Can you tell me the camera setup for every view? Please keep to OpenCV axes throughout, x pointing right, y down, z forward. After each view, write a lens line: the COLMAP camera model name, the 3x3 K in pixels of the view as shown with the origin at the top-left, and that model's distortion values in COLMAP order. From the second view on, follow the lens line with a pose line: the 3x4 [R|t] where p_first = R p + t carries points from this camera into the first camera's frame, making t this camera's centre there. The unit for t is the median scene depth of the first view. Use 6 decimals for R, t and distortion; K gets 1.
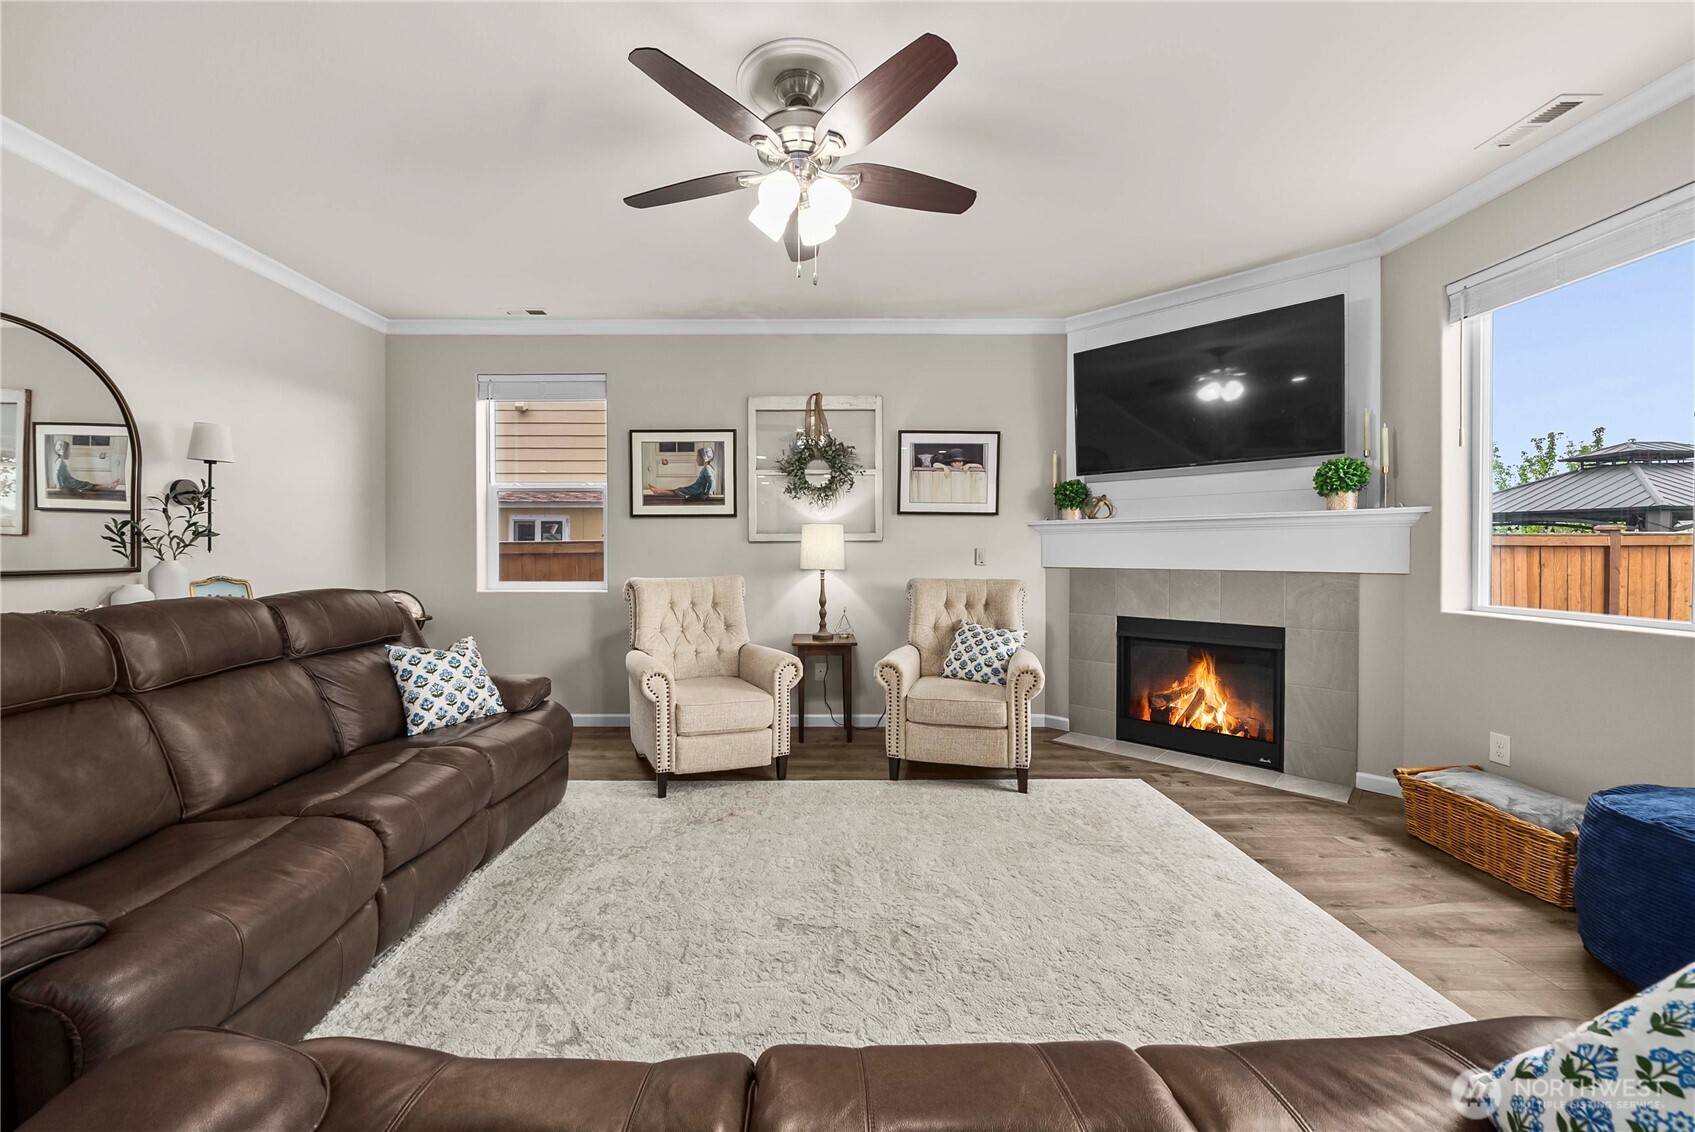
lens RADIAL K [[640.1, 0, 817.4], [0, 640.1, 548.0], [0, 0, 1]] dist [-0.018110, -0.000015]
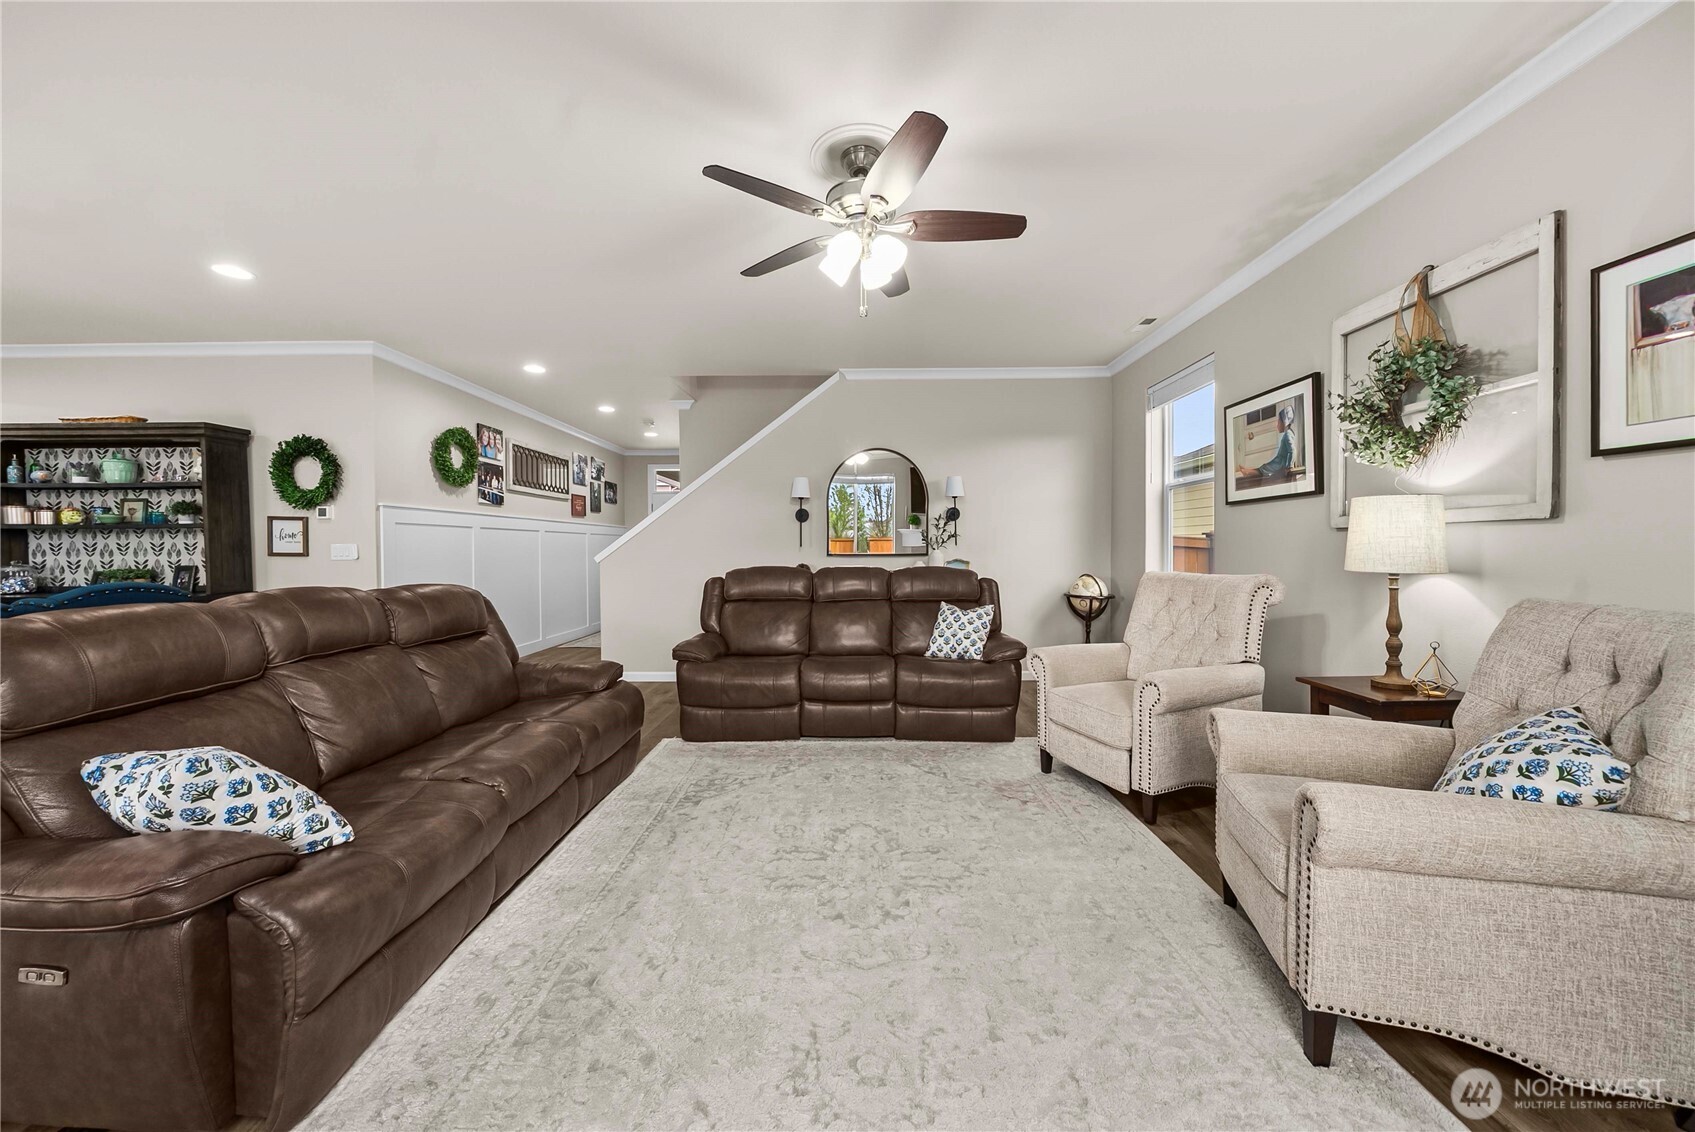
lens RADIAL K [[598.4, 0, 848.2], [0, 598.4, 542.5], [0, 0, 1]] dist [-0.007783, -0.000099]
pose [[-0.004689, -0.008028, -0.999957, 0.544736], [0.007870, 0.999937, -0.008064, 0.006326], [0.999958, -0.007908, -0.004626, 0.481099]]
